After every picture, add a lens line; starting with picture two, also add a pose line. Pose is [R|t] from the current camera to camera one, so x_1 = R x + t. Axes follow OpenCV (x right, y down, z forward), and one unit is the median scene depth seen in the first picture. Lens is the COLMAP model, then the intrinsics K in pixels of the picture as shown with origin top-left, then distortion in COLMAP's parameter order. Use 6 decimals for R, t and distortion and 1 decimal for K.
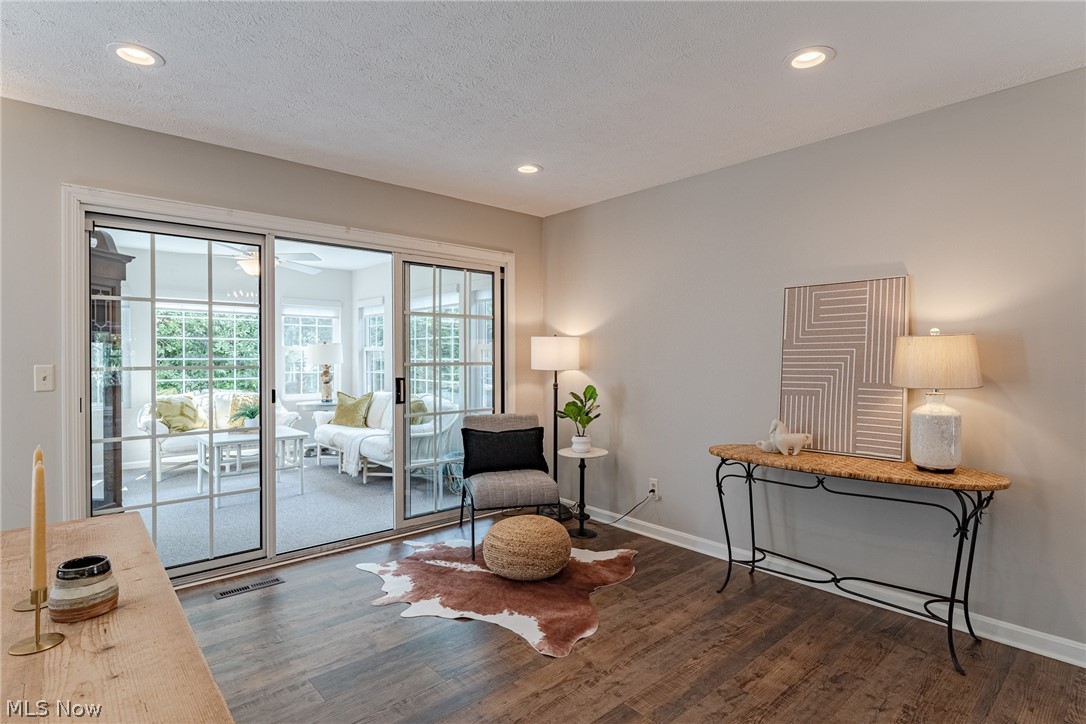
lens RADIAL K [[555.7, 0, 543.0], [0, 555.7, 362.0], [0, 0, 1]] dist [-0.001419, -0.000714]
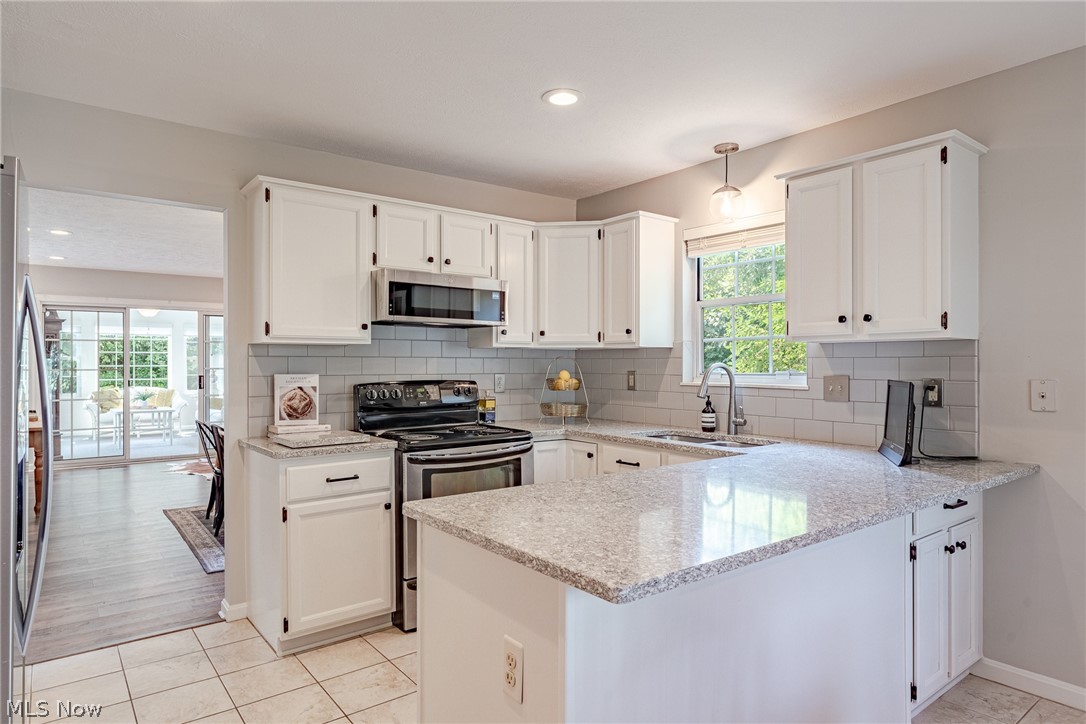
lens RADIAL K [[643.0, 0, 543.0], [0, 643.0, 362.0], [0, 0, 1]] dist [-0.001940, -0.000440]
pose [[0.997721, -0.004793, -0.067300, 1.089644], [0.004041, 0.999928, -0.011301, 0.012249], [0.067350, 0.011003, 0.997669, -1.162749]]
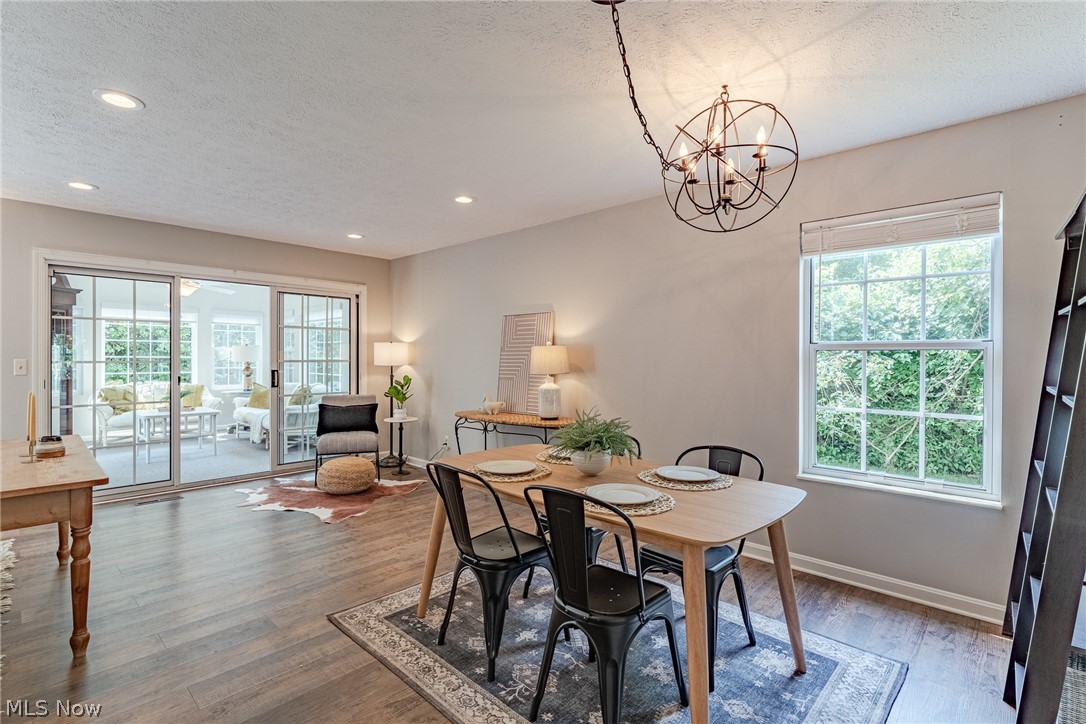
lens RADIAL K [[506.6, 0, 543.0], [0, 506.6, 362.0], [0, 0, 1]] dist [-0.002698, -0.000180]
pose [[0.995841, 0.004792, 0.090987, 0.340930], [-0.004737, 0.999988, -0.000817, 0.005020], [-0.090990, 0.000383, 0.995852, -0.425838]]
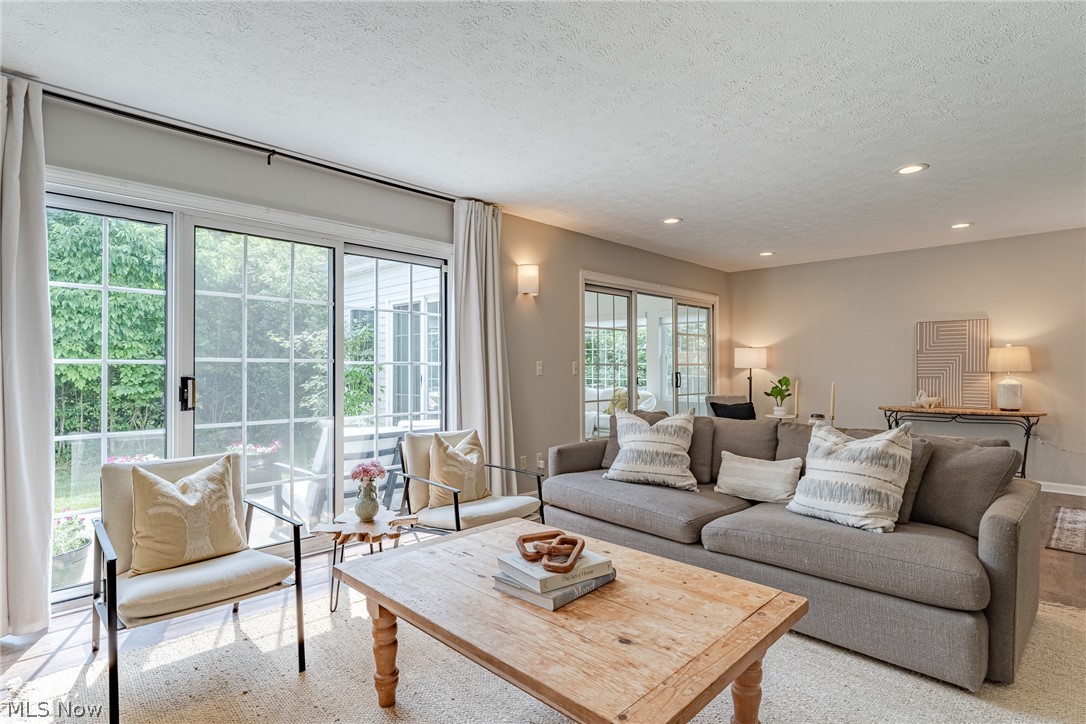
lens RADIAL K [[547.0, 0, 543.0], [0, 547.0, 362.0], [0, 0, 1]] dist [0.002667, 0.000248]
pose [[0.997791, -0.001330, 0.066413, -0.785869], [0.002686, 0.999790, -0.020327, 0.029727], [-0.066372, 0.020460, 0.997585, -0.635252]]
